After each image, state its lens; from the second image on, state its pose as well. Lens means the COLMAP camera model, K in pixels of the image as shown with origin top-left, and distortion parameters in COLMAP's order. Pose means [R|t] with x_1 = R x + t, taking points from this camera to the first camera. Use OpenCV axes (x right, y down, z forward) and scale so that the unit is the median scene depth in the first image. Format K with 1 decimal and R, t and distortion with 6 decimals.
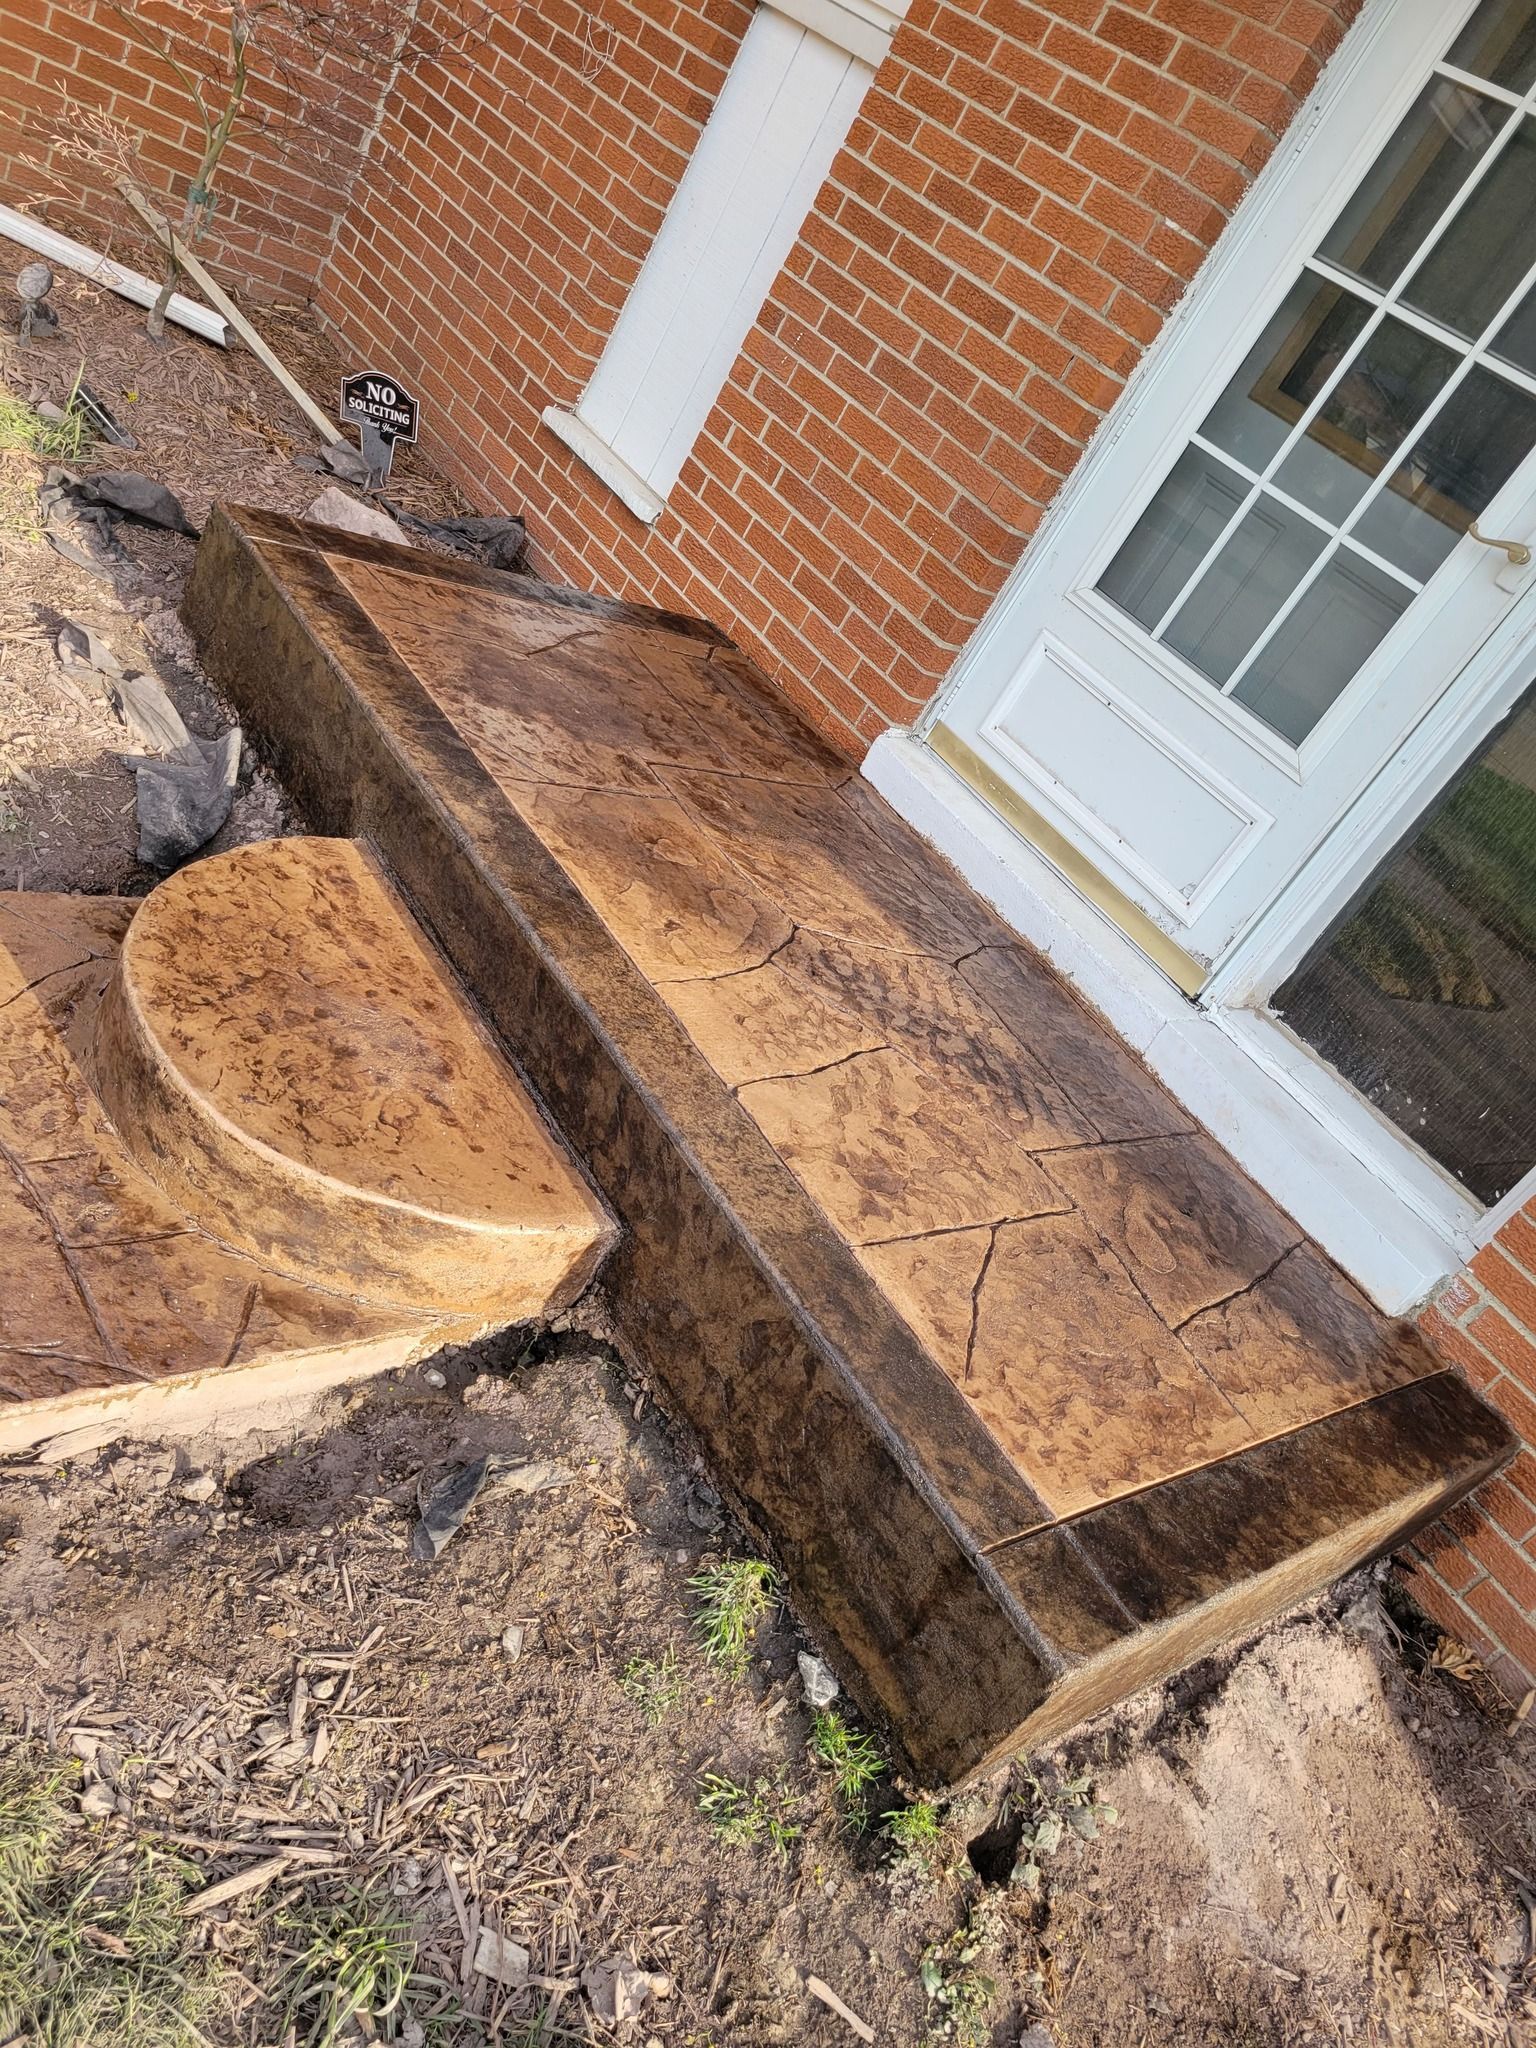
lens RADIAL K [[1530.0, 0, 768.0], [0, 1530.0, 1024.0], [0, 0, 1]] dist [0.055431, -0.039309]
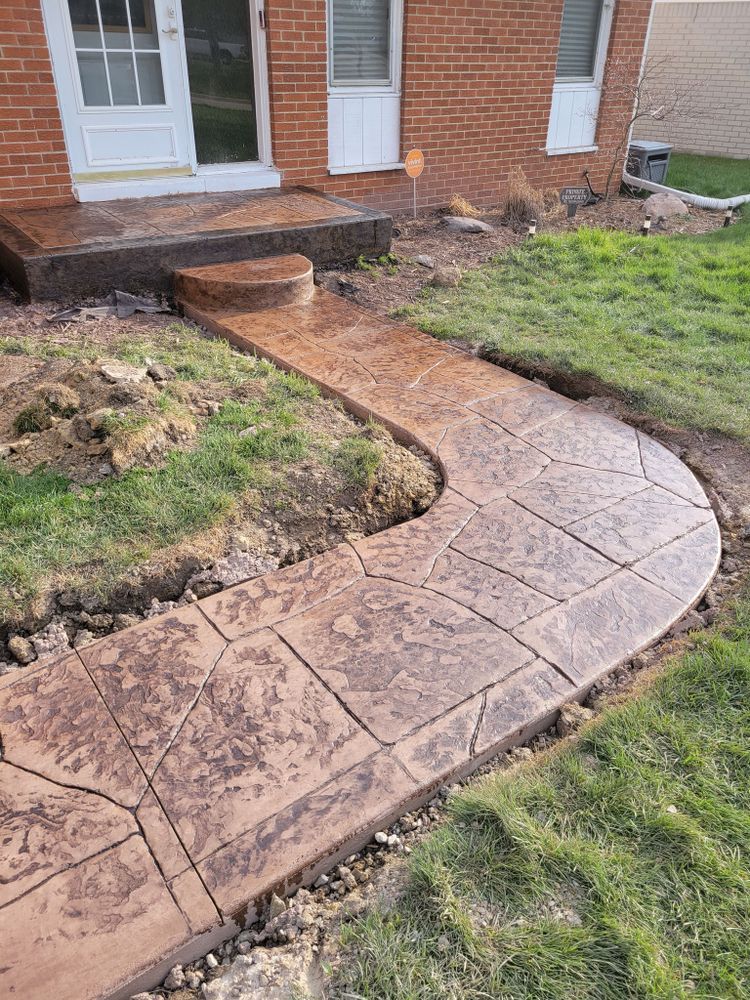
lens RADIAL K [[747.1, 0, 375.0], [0, 747.1, 500.0], [0, 0, 1]] dist [0.055431, -0.039309]
pose [[0.041490, -0.860882, 0.507111, -1.425667], [0.522363, 0.451348, 0.723480, -0.809176], [-0.851714, 0.234878, 0.468419, -0.122773]]
